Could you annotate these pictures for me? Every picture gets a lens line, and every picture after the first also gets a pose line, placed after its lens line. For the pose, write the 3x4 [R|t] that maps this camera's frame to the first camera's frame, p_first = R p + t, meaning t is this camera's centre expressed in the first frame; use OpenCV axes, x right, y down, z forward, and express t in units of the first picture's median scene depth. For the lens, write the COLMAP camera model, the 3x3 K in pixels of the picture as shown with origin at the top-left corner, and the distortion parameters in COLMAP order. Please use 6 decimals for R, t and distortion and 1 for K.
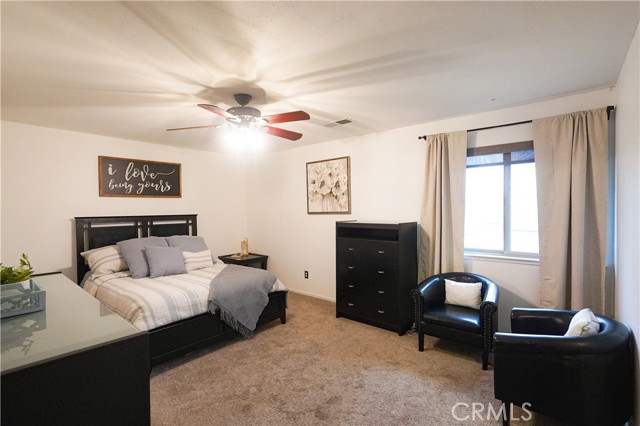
lens RADIAL K [[294.8, 0, 320.0], [0, 294.8, 211.9], [0, 0, 1]] dist [-0.003014, -0.000159]
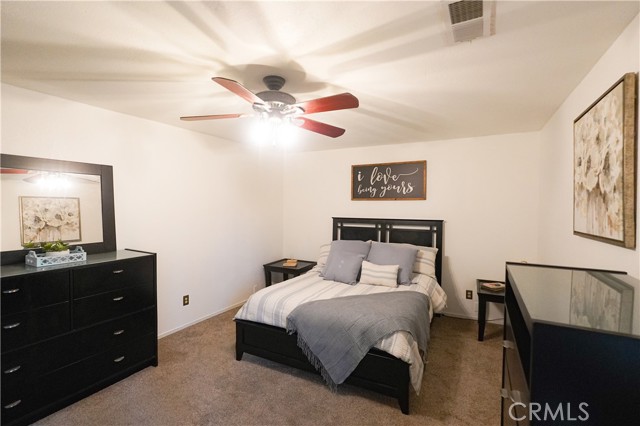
lens RADIAL K [[294.8, 0, 320.2], [0, 294.8, 211.4], [0, 0, 1]] dist [-0.003014, -0.000159]
pose [[0.216407, 0.032763, -0.975753, 0.341169], [-0.021191, 0.999359, 0.028855, -0.036925], [0.976073, 0.014433, 0.216963, 0.580864]]
